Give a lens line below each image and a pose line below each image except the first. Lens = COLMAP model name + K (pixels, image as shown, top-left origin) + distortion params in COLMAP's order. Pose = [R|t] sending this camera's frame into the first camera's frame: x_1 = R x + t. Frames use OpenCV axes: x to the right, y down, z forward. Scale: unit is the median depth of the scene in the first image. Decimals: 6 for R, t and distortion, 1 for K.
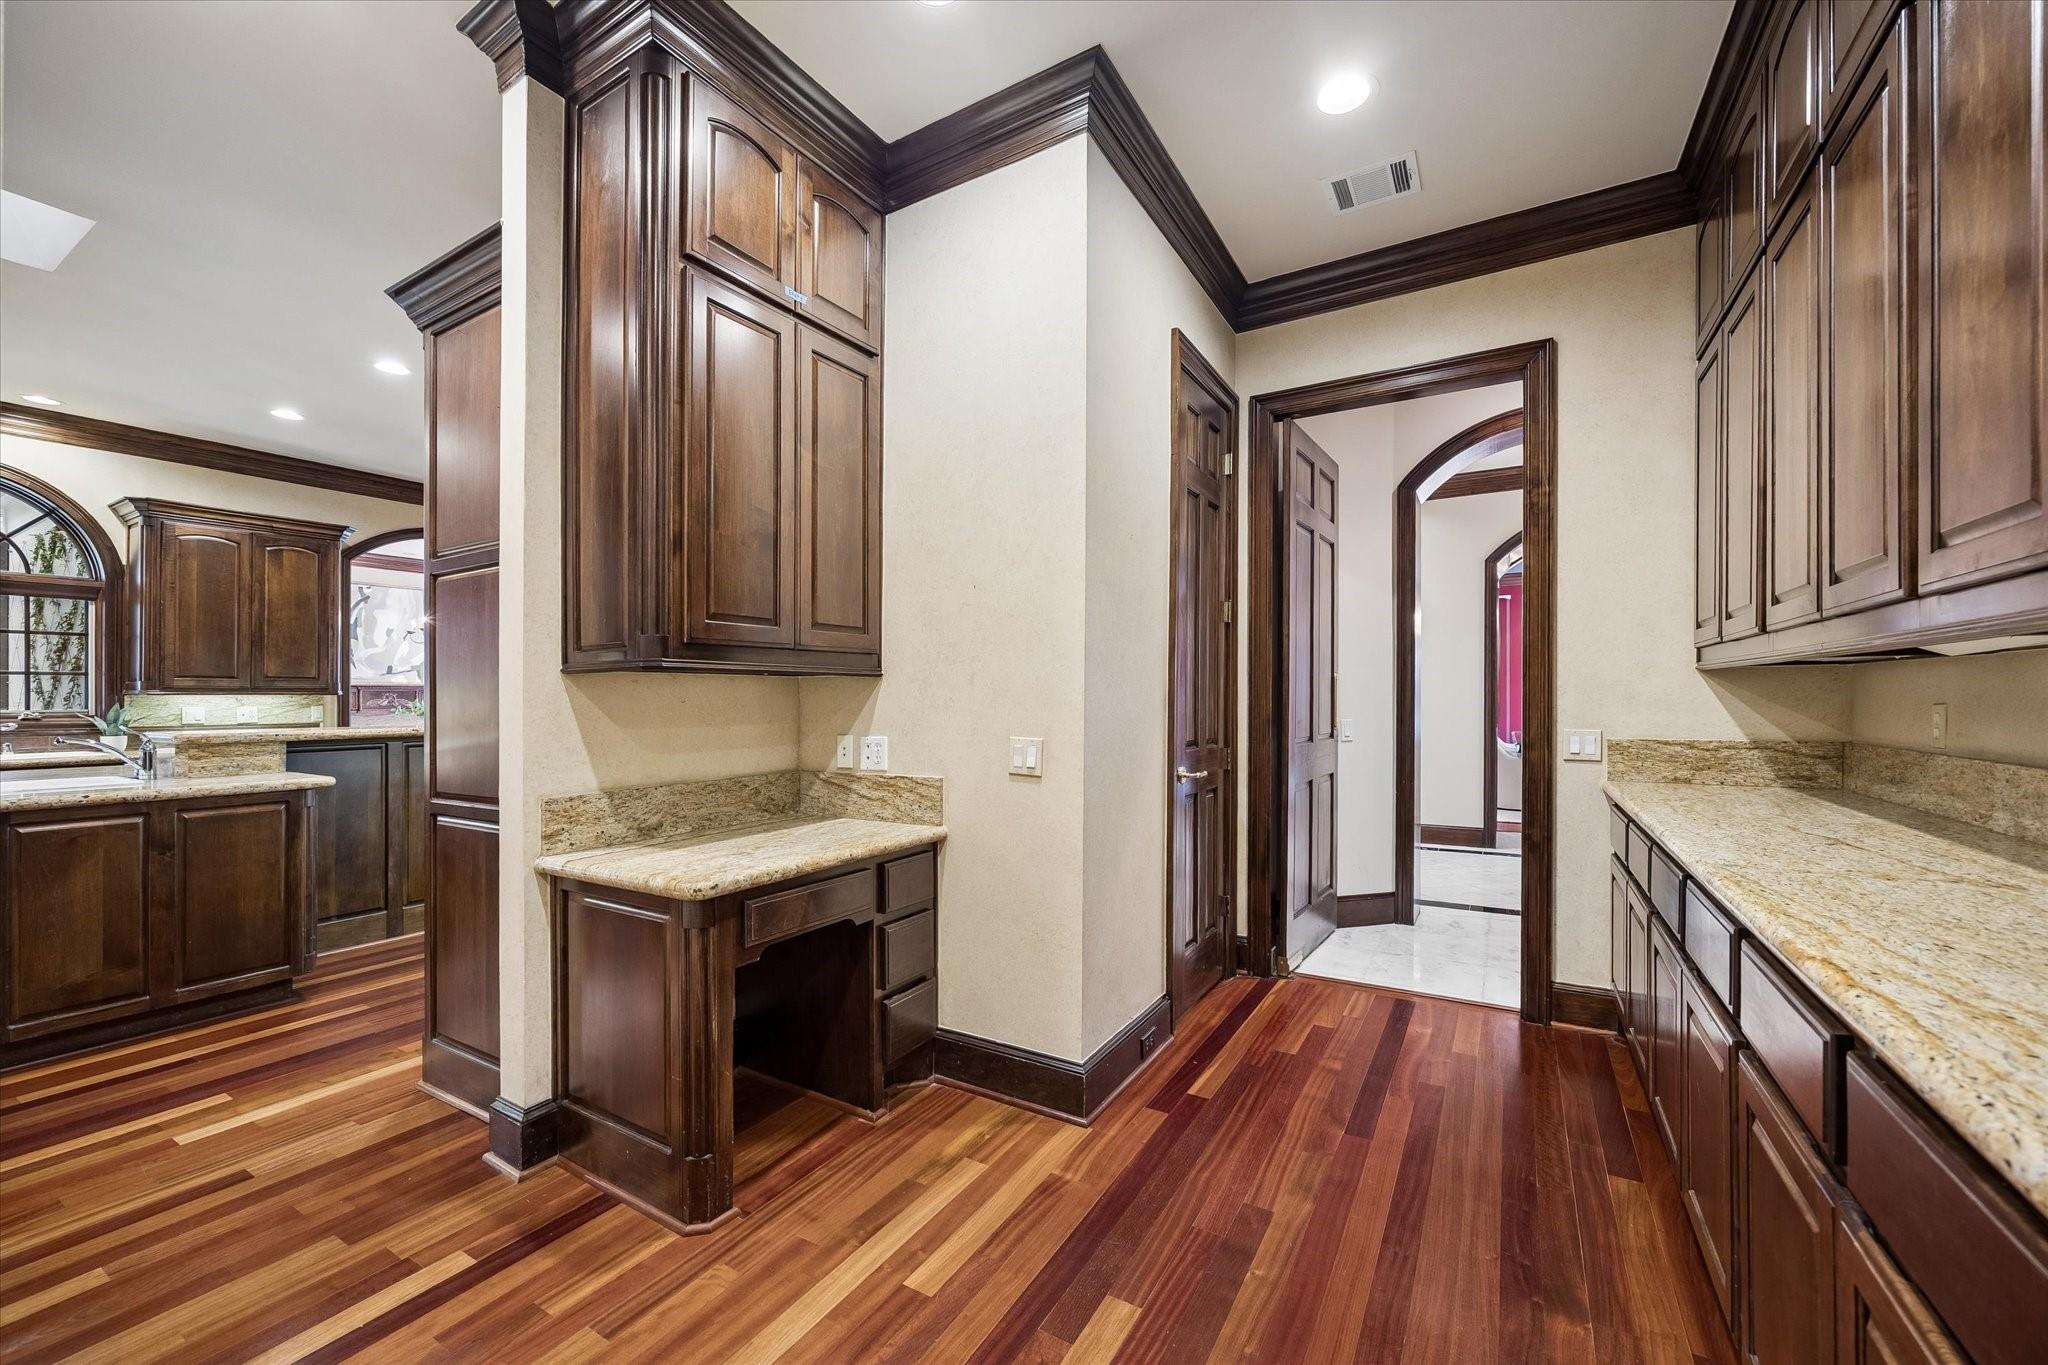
lens RADIAL K [[804.2, 0, 1017.8], [0, 804.2, 690.2], [0, 0, 1]] dist [-0.003086, -0.000589]
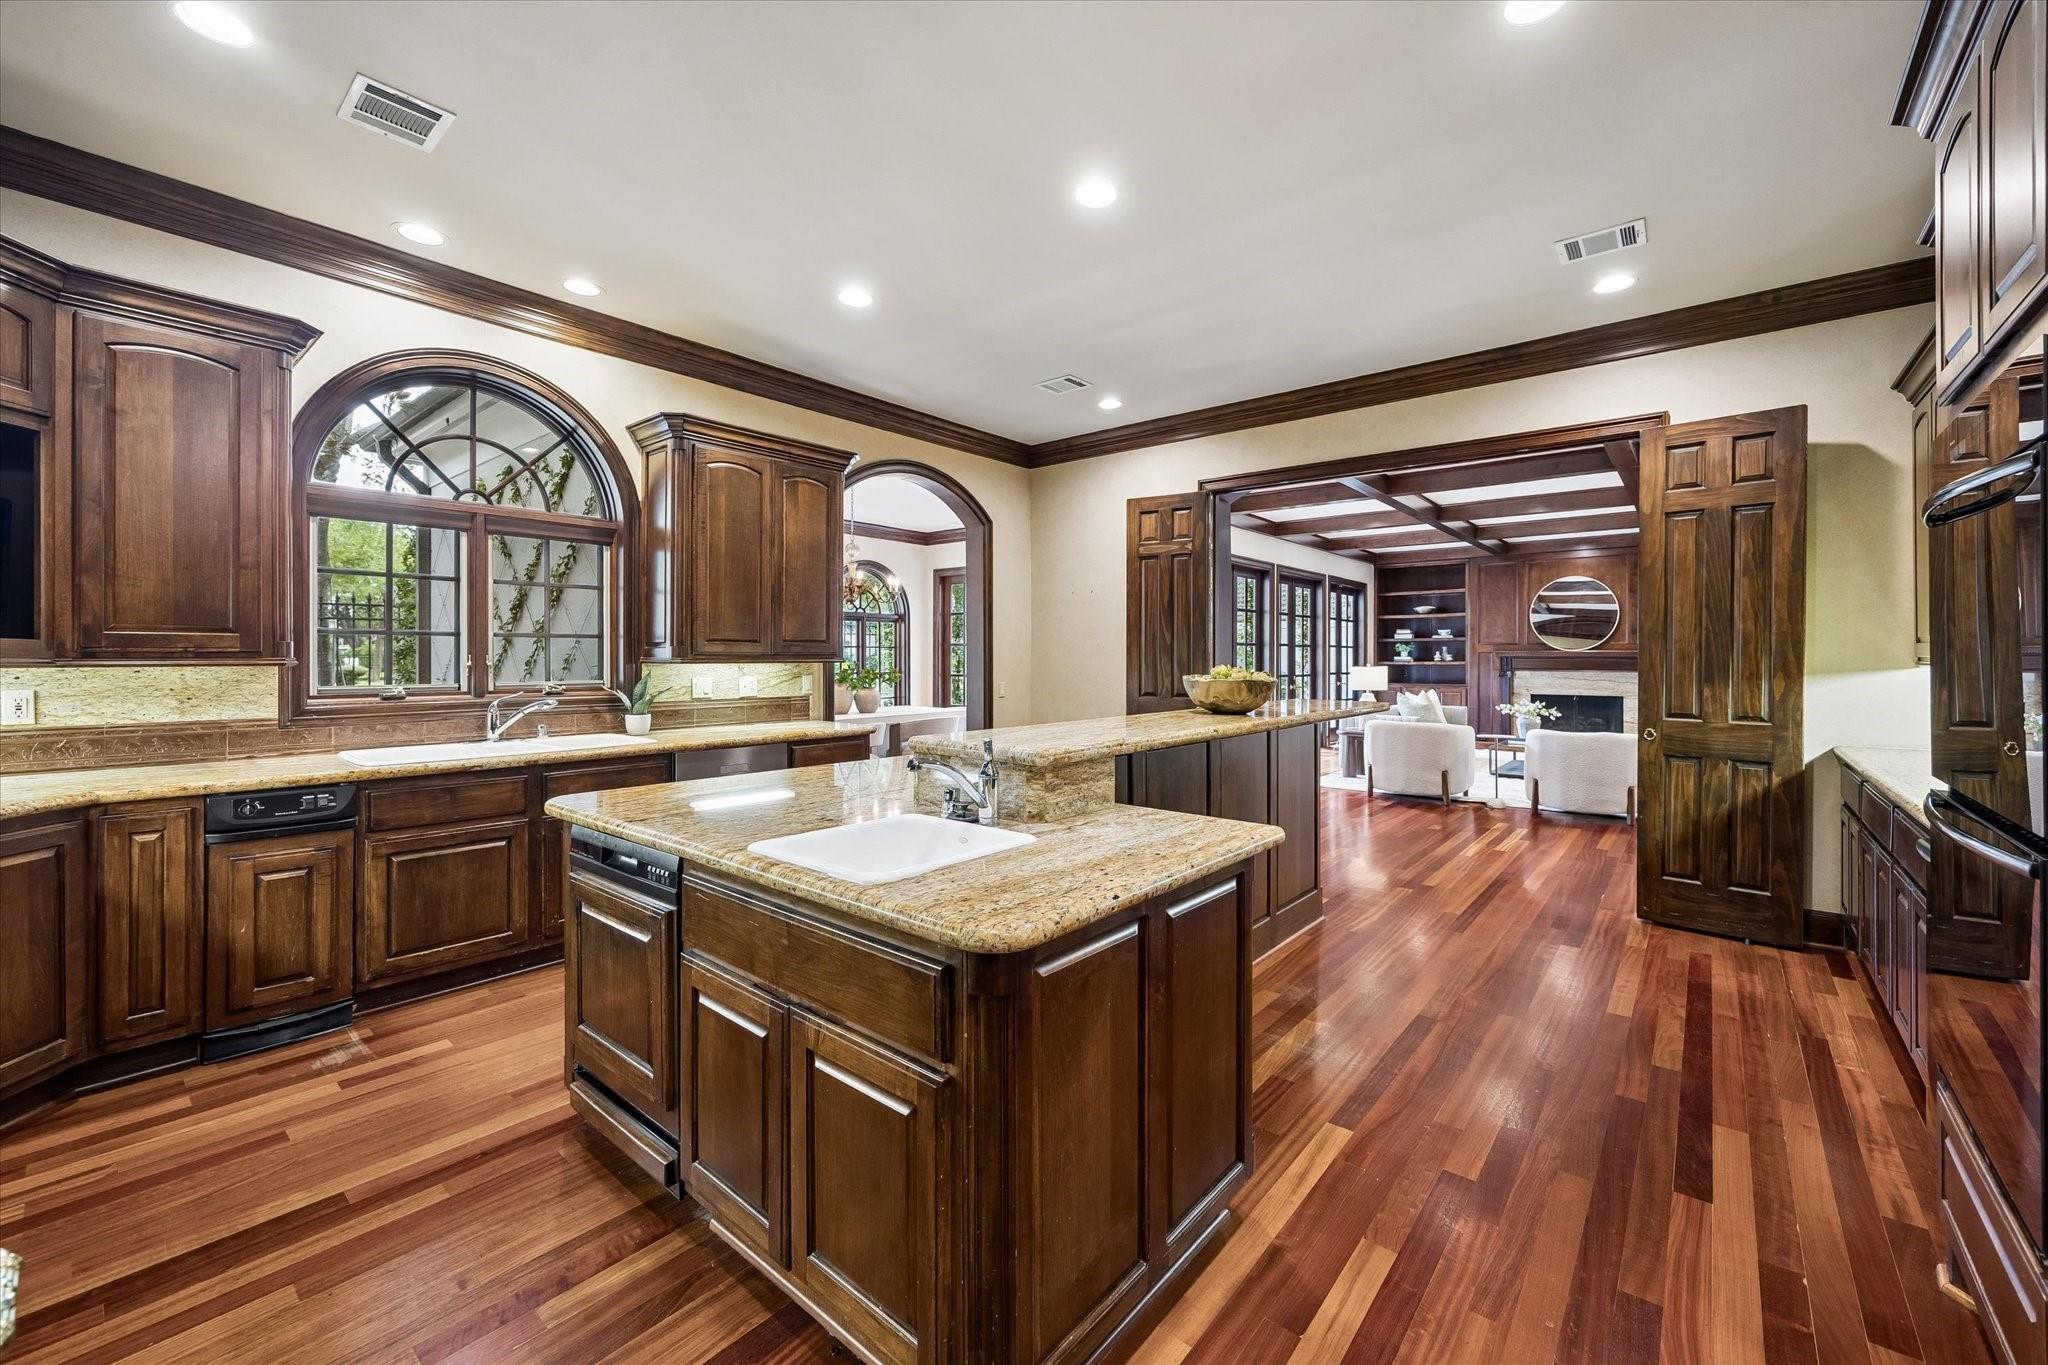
lens RADIAL K [[804.2, 0, 1029.7], [0, 804.2, 652.6], [0, 0, 1]] dist [-0.003086, -0.000589]
pose [[0.987867, 0.007778, -0.155109, -0.609754], [-0.007011, 0.999960, 0.005493, -0.011904], [0.155146, -0.004339, 0.987882, 0.265117]]
